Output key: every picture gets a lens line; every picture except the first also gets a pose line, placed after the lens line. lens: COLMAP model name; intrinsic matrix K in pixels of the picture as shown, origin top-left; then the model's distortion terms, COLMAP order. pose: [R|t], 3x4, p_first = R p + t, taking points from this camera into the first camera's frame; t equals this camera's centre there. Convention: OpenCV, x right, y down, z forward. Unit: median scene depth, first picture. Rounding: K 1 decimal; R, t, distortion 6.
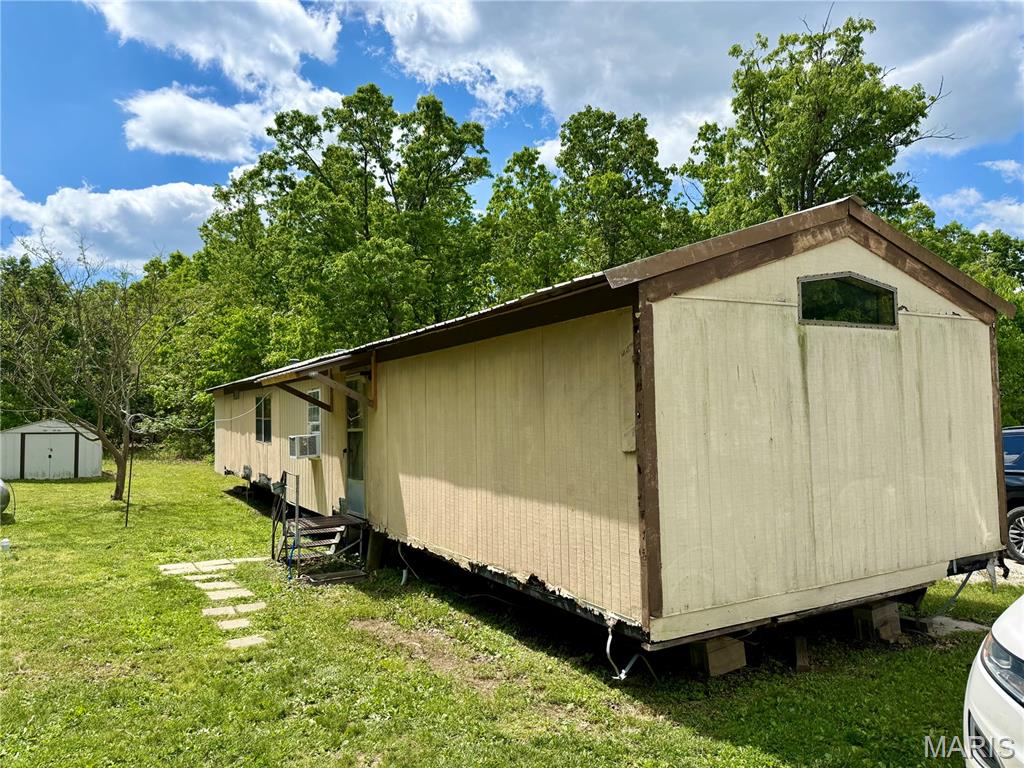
lens RADIAL K [[720.3, 0, 514.3], [0, 720.3, 375.9], [0, 0, 1]] dist [0.070441, -0.086741]
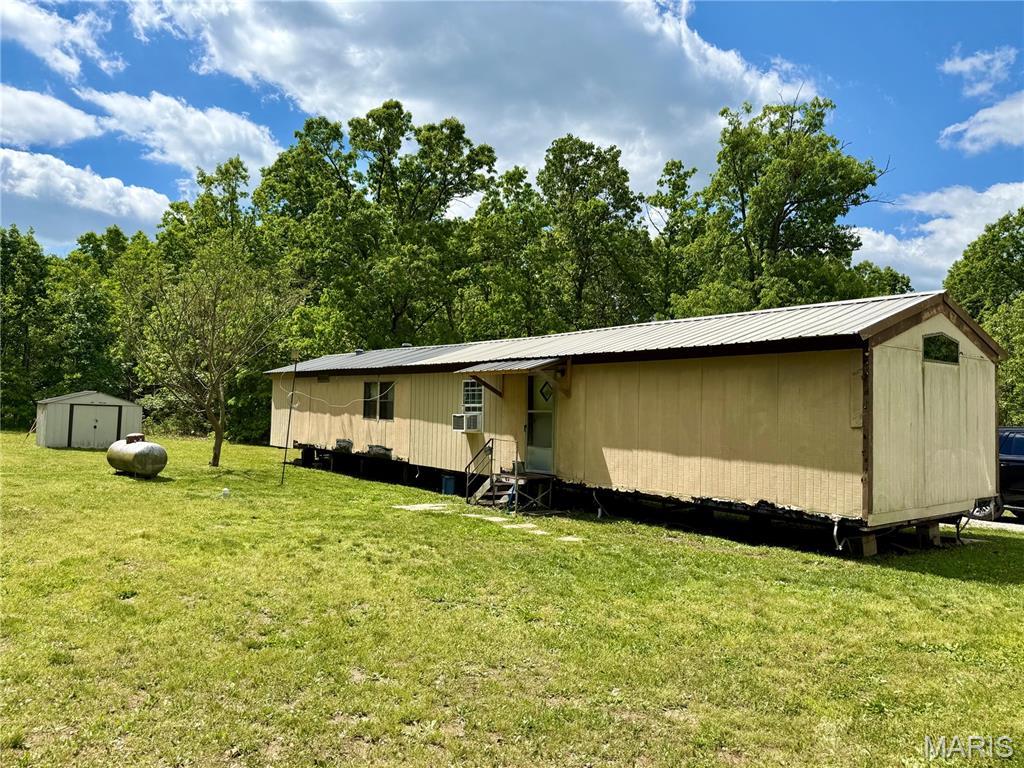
lens RADIAL K [[720.3, 0, 512.1], [0, 720.3, 378.2], [0, 0, 1]] dist [0.070441, -0.086741]
pose [[0.988063, 0.047579, 0.146516, -0.741367], [-0.049037, 0.998777, 0.006350, 0.007848], [-0.146034, -0.013459, 0.989188, -0.539372]]
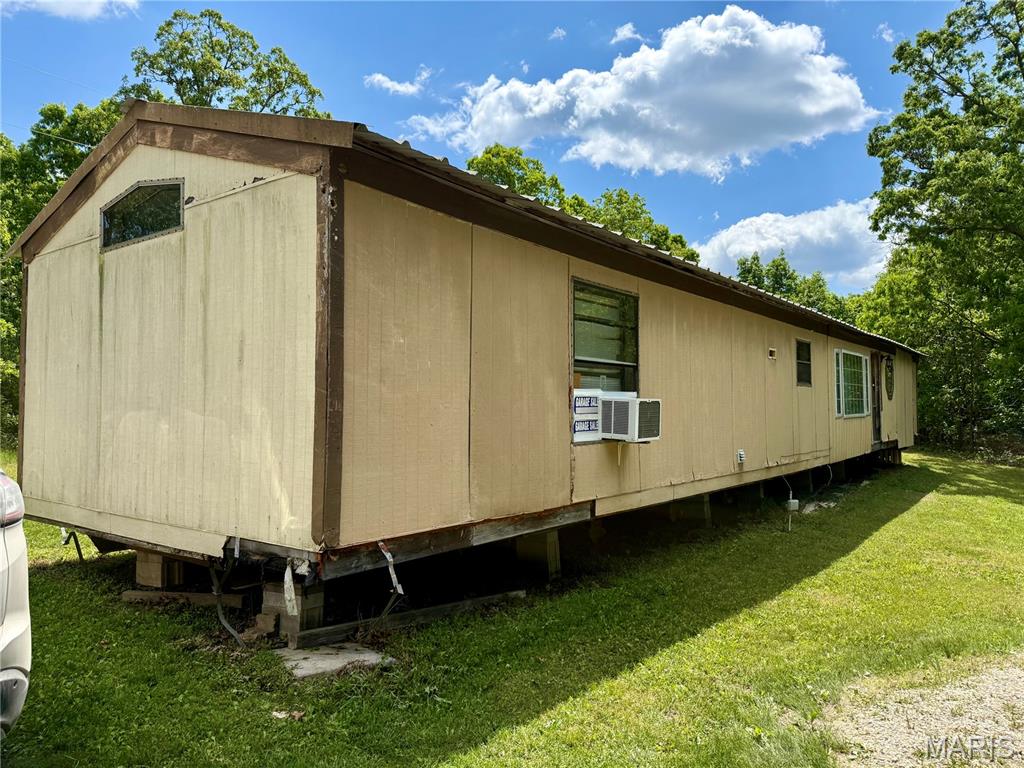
lens RADIAL K [[720.3, 0, 511.7], [0, 720.3, 378.0], [0, 0, 1]] dist [0.070441, -0.086741]
pose [[0.378076, -0.019145, -0.925576, 1.327968], [0.037985, 0.999265, -0.005154, 0.111420], [0.924995, -0.033209, 0.378526, 0.972816]]
